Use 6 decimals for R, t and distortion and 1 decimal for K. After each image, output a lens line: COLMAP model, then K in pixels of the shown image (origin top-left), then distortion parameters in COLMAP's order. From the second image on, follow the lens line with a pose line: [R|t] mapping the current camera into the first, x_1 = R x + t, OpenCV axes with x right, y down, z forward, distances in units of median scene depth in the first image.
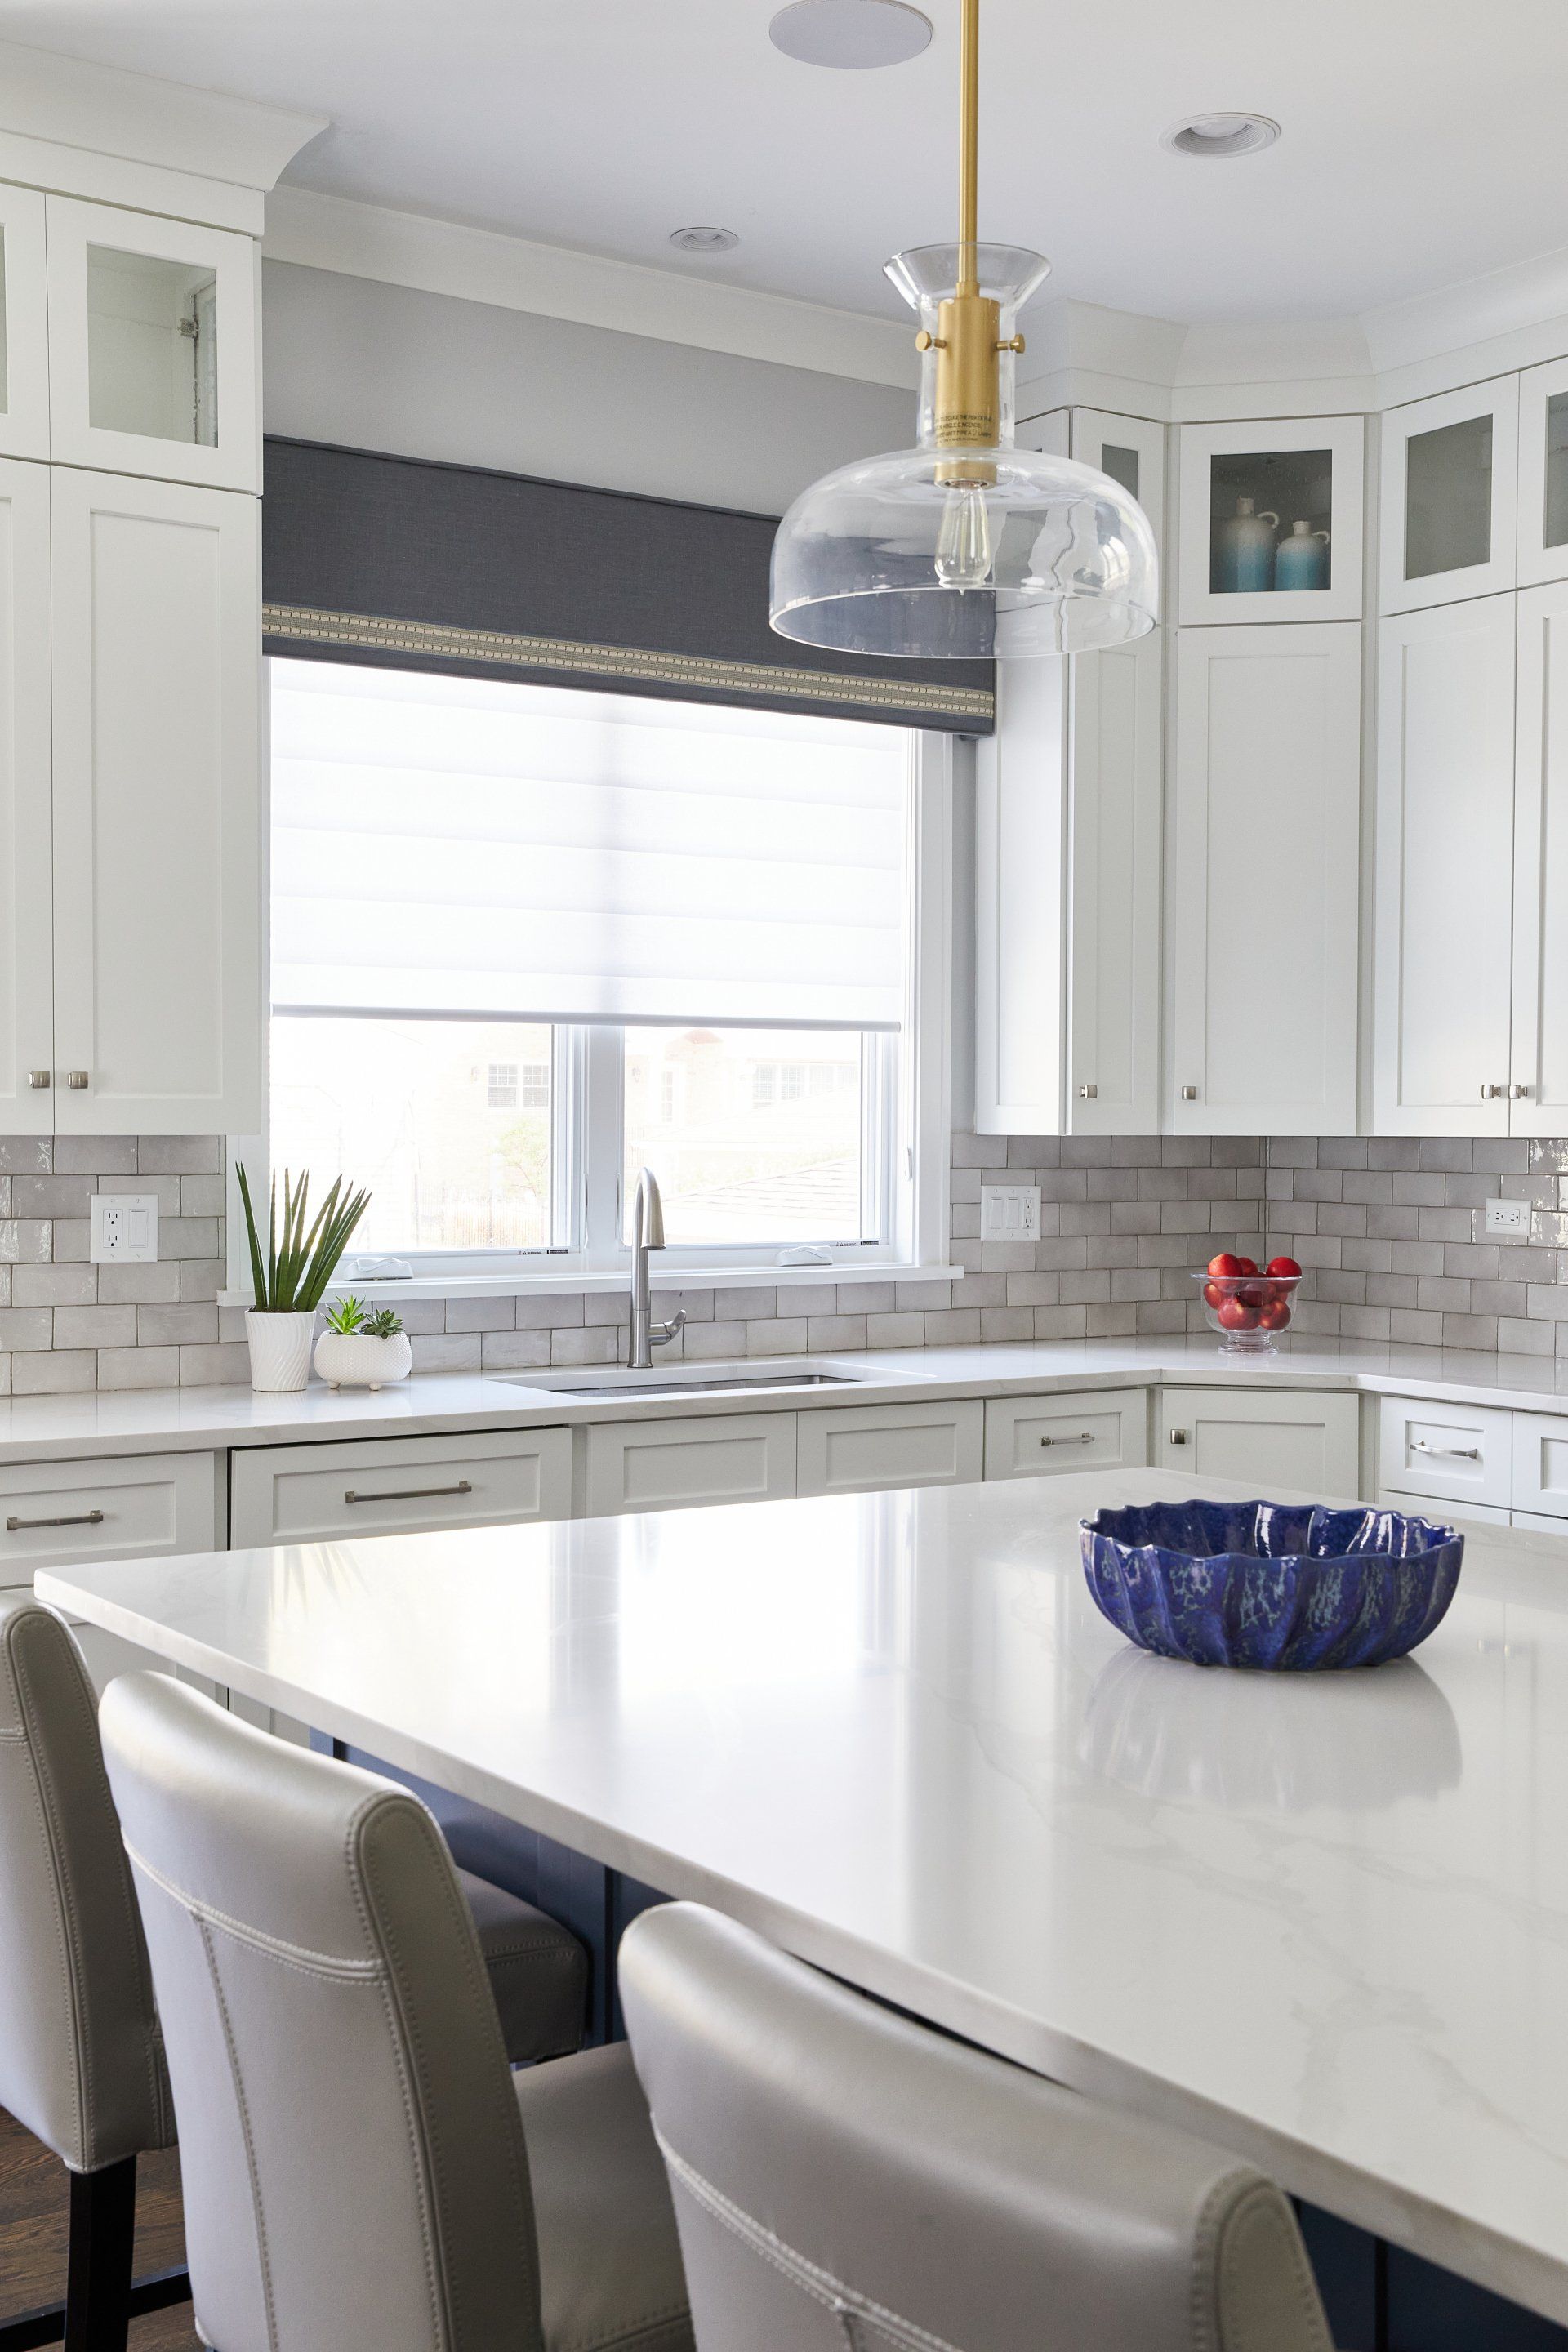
lens RADIAL K [[2680.8, 0, 905.8], [0, 2680.8, 1119.9], [0, 0, 1]] dist [0.313767, 0.000000]
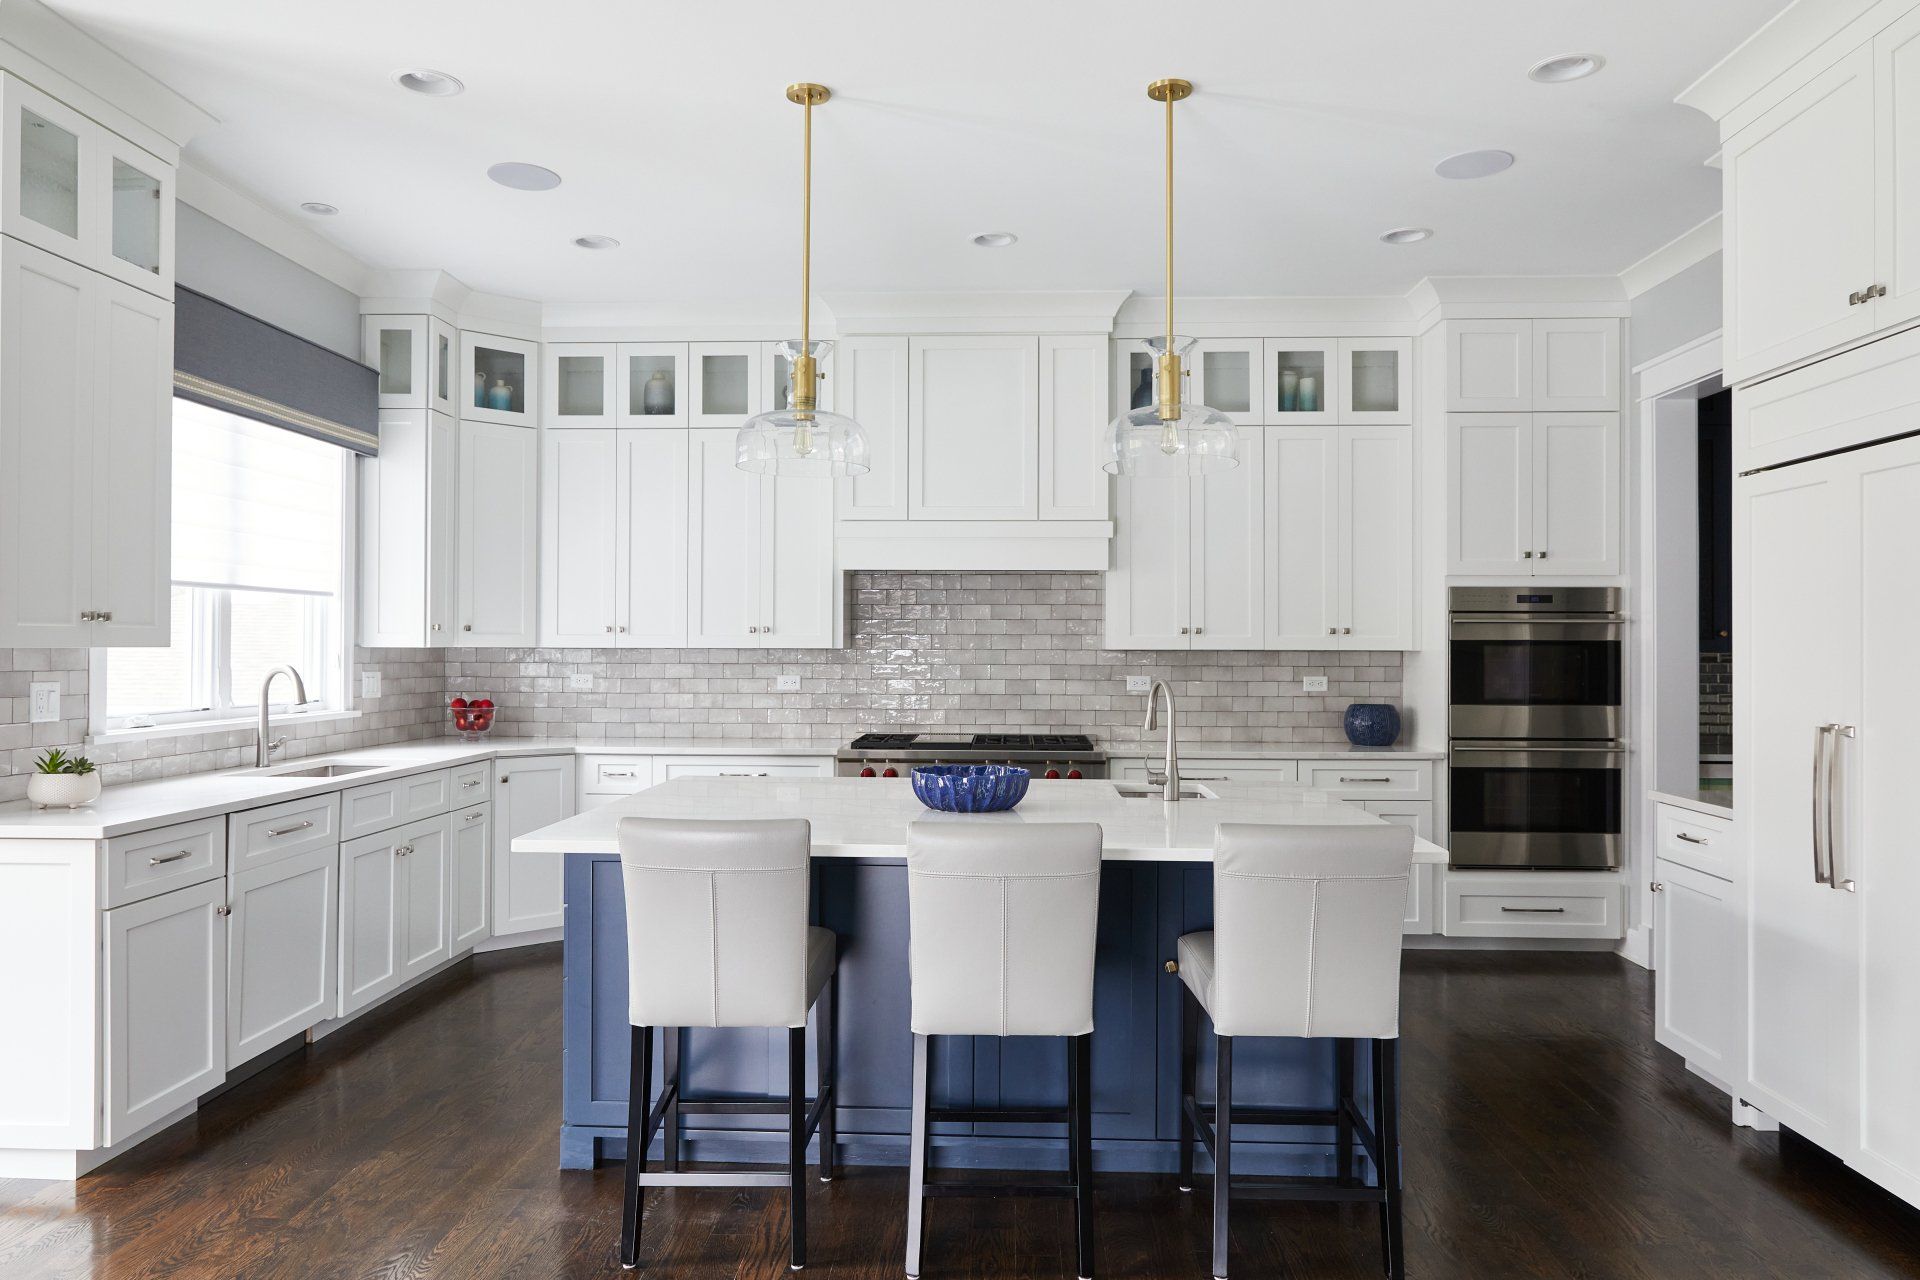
lens RADIAL K [[1291.4, 0, 958.3], [0, 1291.4, 629.6], [0, 0, 1]] dist [-0.002872, 0.000751]
pose [[0.643823, 0.008847, 0.765123, -0.454220], [-0.004447, 0.999960, -0.007821, -0.002228], [-0.765162, 0.001633, 0.643836, 0.006336]]
